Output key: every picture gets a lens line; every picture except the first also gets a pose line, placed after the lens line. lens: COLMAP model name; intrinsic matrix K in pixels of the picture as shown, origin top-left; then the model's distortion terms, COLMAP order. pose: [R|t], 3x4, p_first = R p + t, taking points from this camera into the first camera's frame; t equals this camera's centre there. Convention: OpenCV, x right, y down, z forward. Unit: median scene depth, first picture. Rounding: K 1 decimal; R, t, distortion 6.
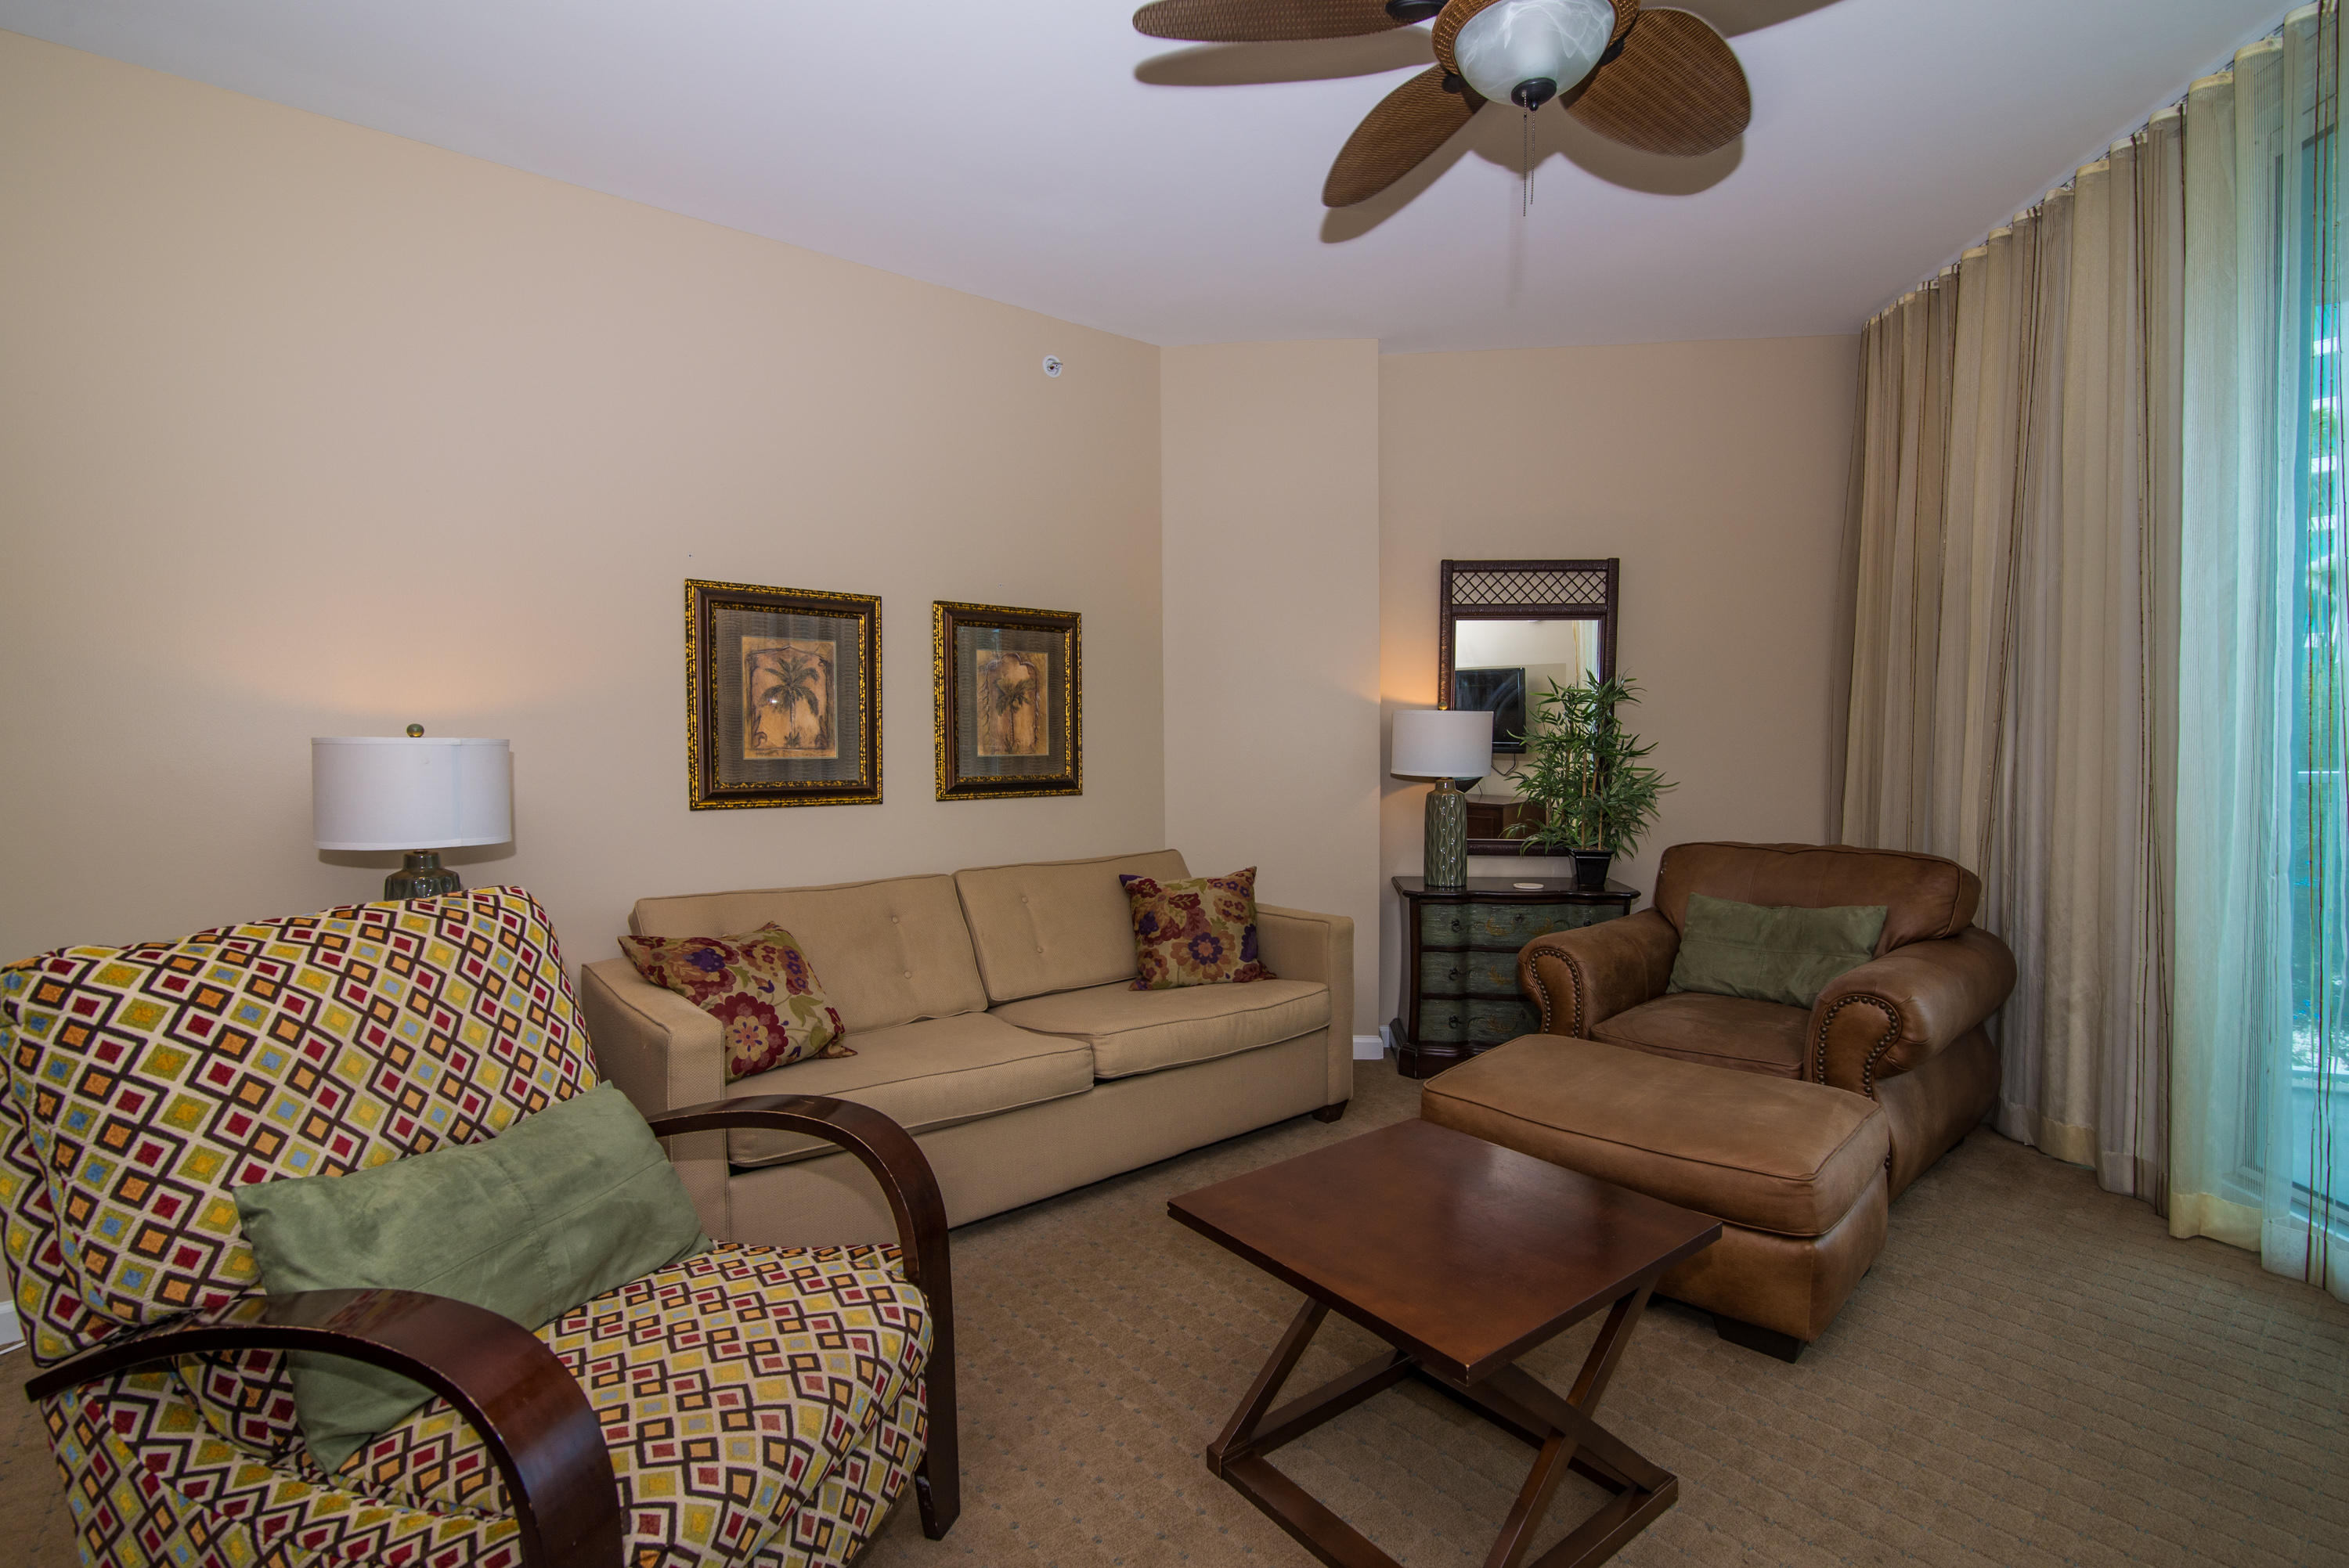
lens RADIAL K [[1094.6, 0, 1174.4], [0, 1094.6, 800.2], [0, 0, 1]] dist [-0.013229, 0.001197]
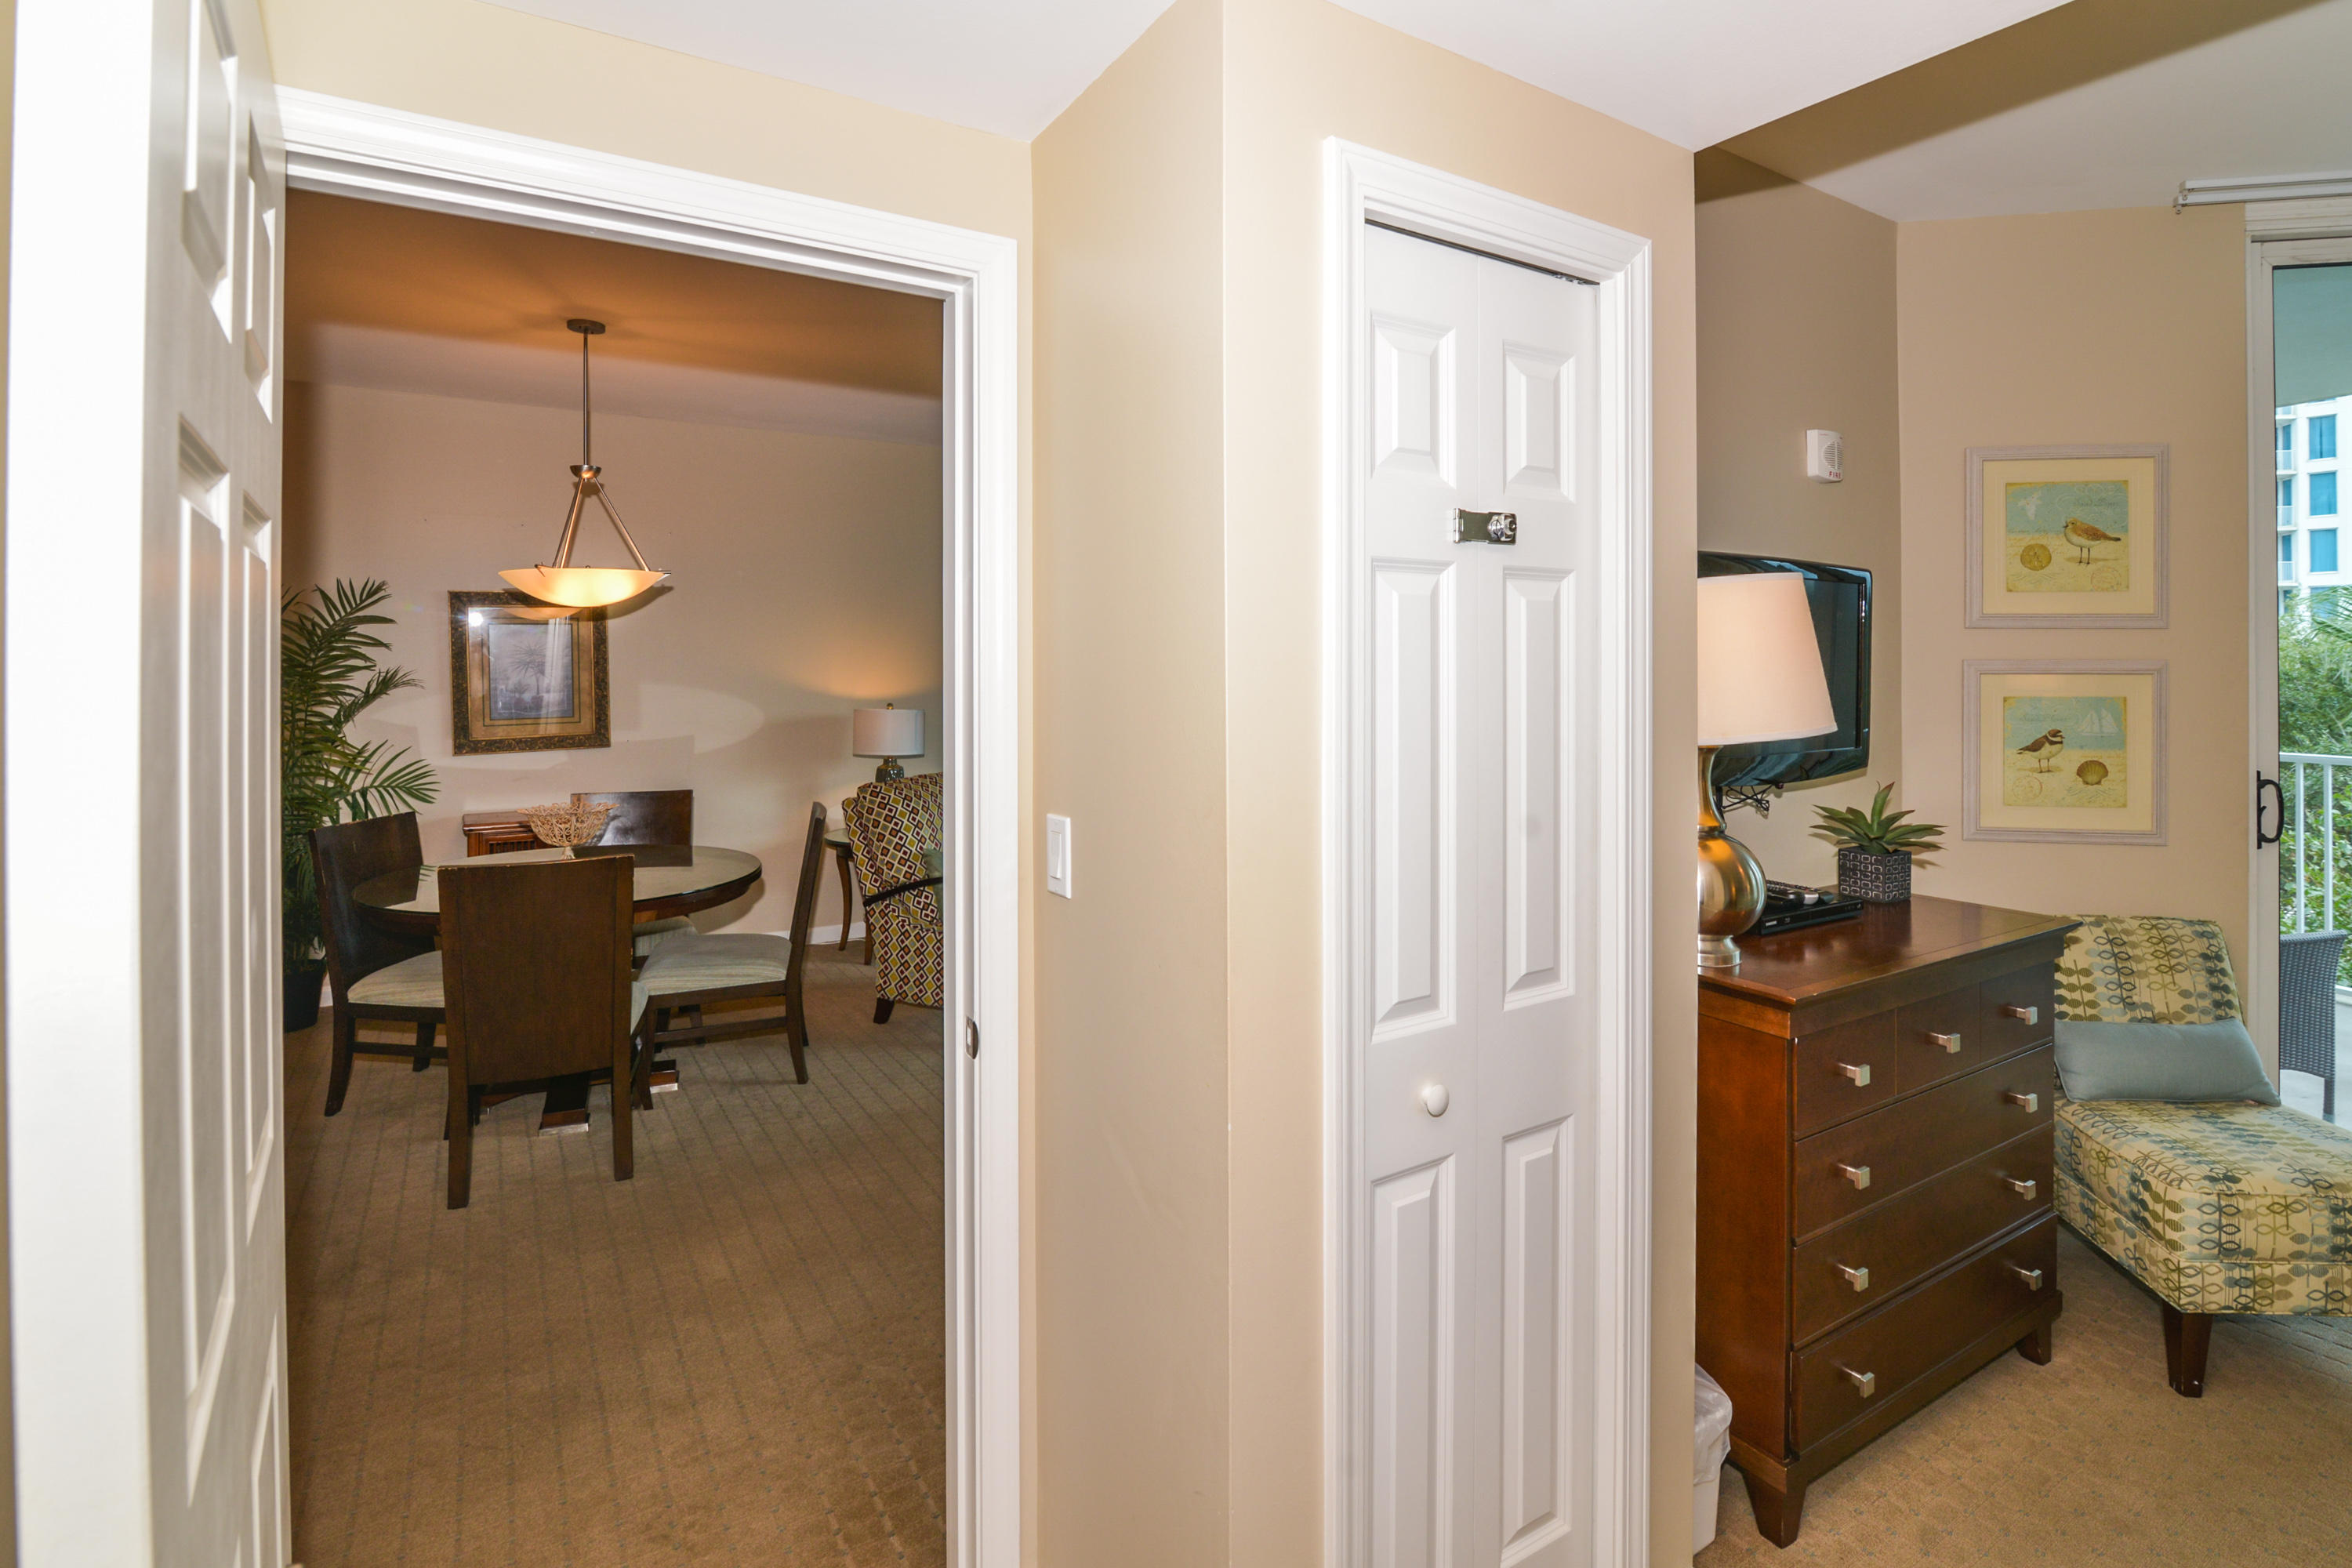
lens RADIAL K [[1096.1, 0, 1185.8], [0, 1096.1, 652.5], [0, 0, 1]] dist [-0.013229, 0.001197]
pose [[0.993323, 0.008108, -0.115079, 0.145588], [-0.015190, 0.998034, -0.060800, -0.030488], [0.114360, 0.062142, 0.991494, -0.872545]]
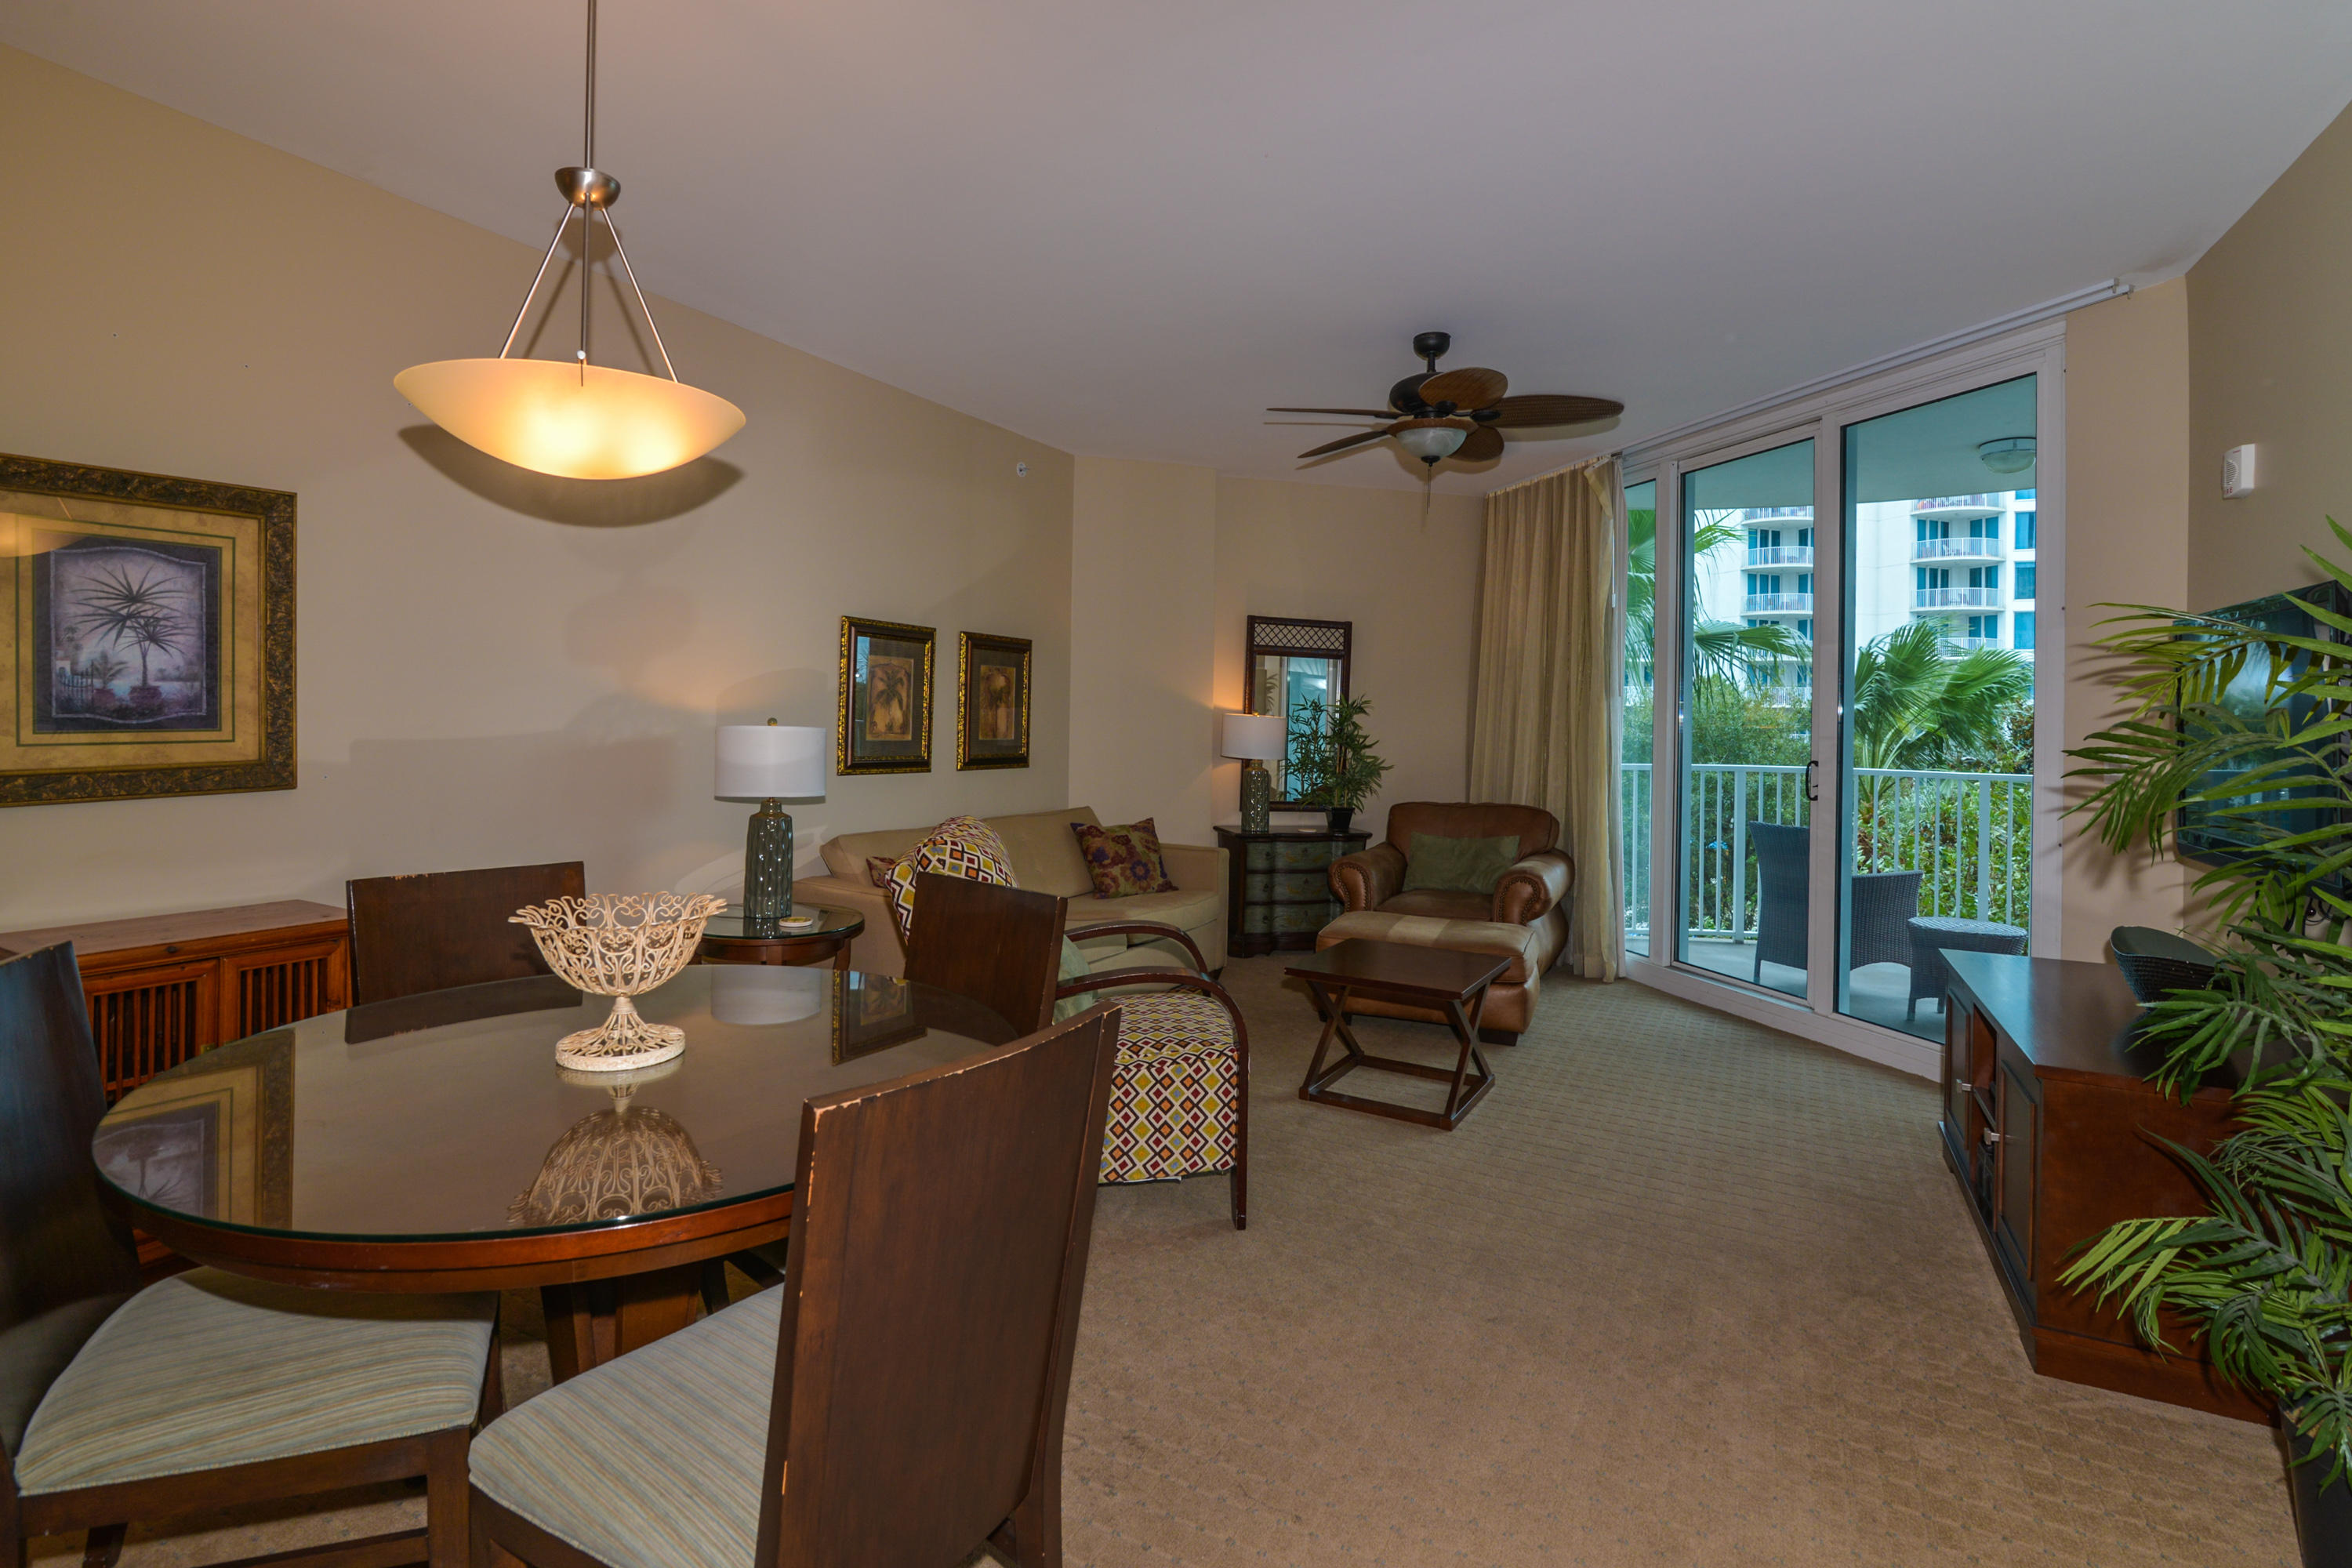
lens RADIAL K [[1096.1, 0, 1156.6], [0, 1096.1, 718.2], [0, 0, 1]] dist [-0.013229, 0.001197]
pose [[0.932852, 0.029631, 0.359039, -0.498606], [-0.011948, 0.998608, -0.051371, 0.002408], [-0.360062, 0.043632, 0.931908, -0.434401]]
